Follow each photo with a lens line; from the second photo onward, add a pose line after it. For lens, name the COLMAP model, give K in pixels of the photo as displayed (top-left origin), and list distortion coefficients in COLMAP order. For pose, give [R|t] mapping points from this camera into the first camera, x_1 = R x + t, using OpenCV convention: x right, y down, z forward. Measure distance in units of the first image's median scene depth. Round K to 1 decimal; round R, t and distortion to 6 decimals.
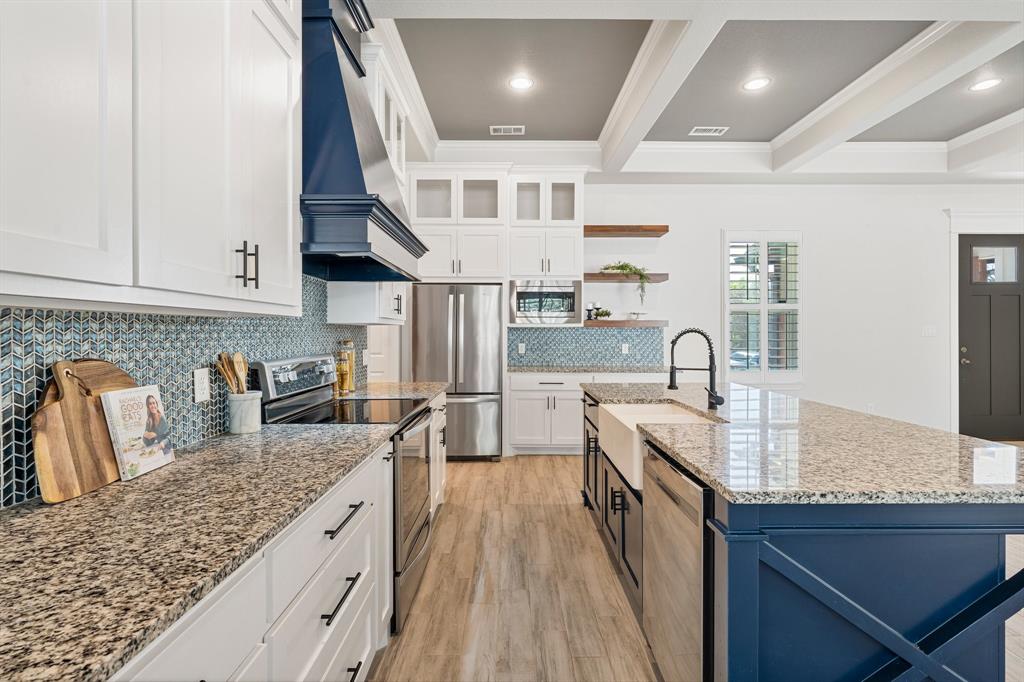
lens RADIAL K [[457.3, 0, 511.8], [0, 457.3, 336.7], [0, 0, 1]] dist [-0.000791, 0.000087]
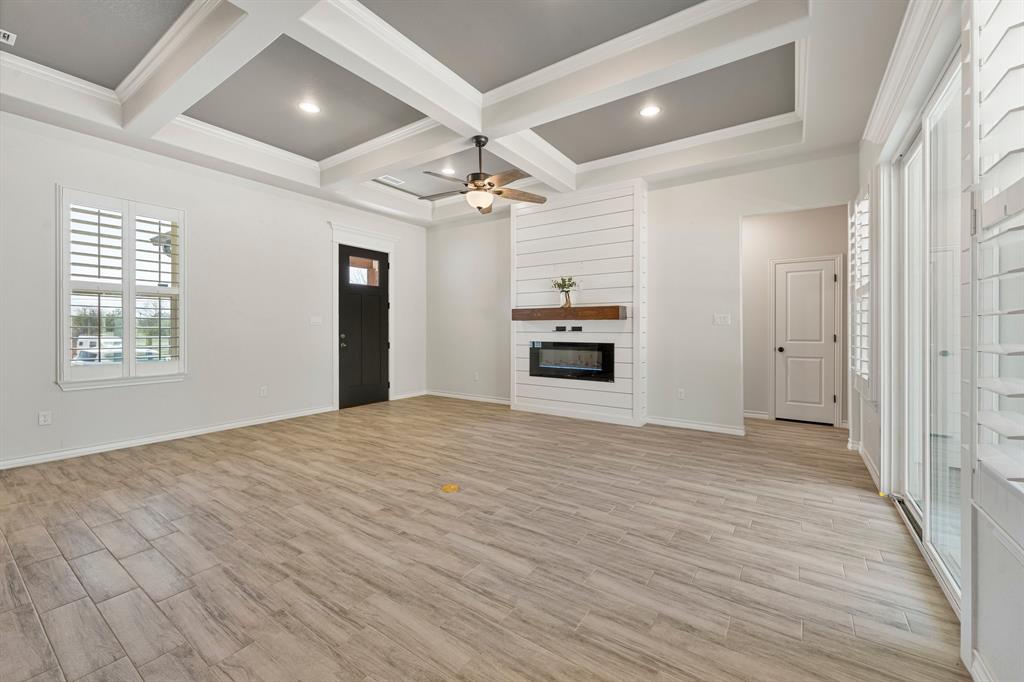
lens RADIAL K [[411.9, 0, 510.2], [0, 411.9, 332.7], [0, 0, 1]] dist [0.001267, -0.000110]
pose [[0.577249, -0.002589, 0.816564, 0.340962], [-0.001726, 0.999989, 0.004391, 0.013647], [-0.816566, -0.003945, 0.577238, -0.032650]]
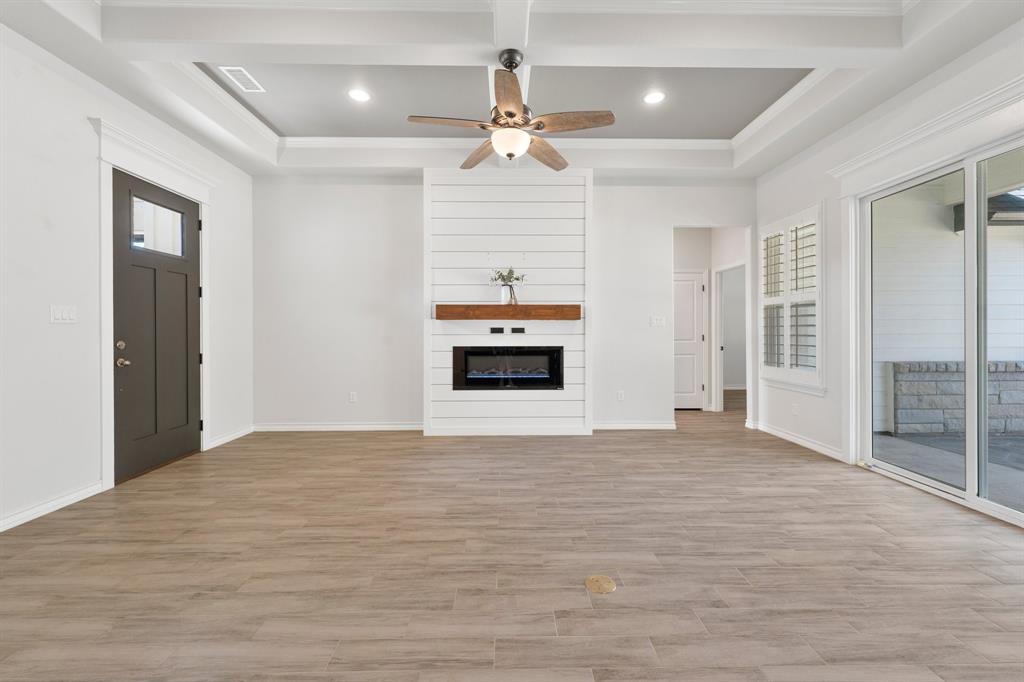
lens RADIAL K [[411.9, 0, 510.2], [0, 411.9, 332.7], [0, 0, 1]] dist [0.001267, -0.000110]
pose [[-0.009495, -0.000445, 0.999955, 0.402331], [0.003525, 0.999994, 0.000478, 0.012976], [-0.999949, 0.003529, -0.009494, 0.459912]]
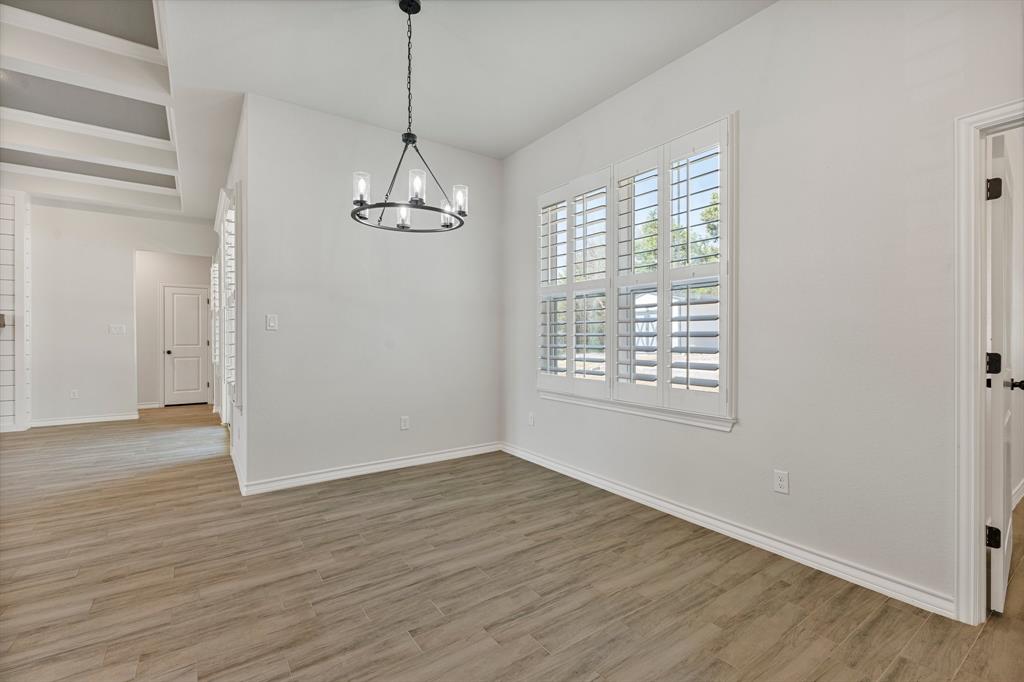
lens RADIAL K [[434.7, 0, 512.0], [0, 434.7, 341.0], [0, 0, 1]] dist [-0.002484, -0.000060]
pose [[-0.586548, -0.004791, 0.809901, -0.244828], [-0.001234, 0.999987, 0.005021, 0.012818], [-0.809914, 0.001945, -0.586546, -0.067988]]
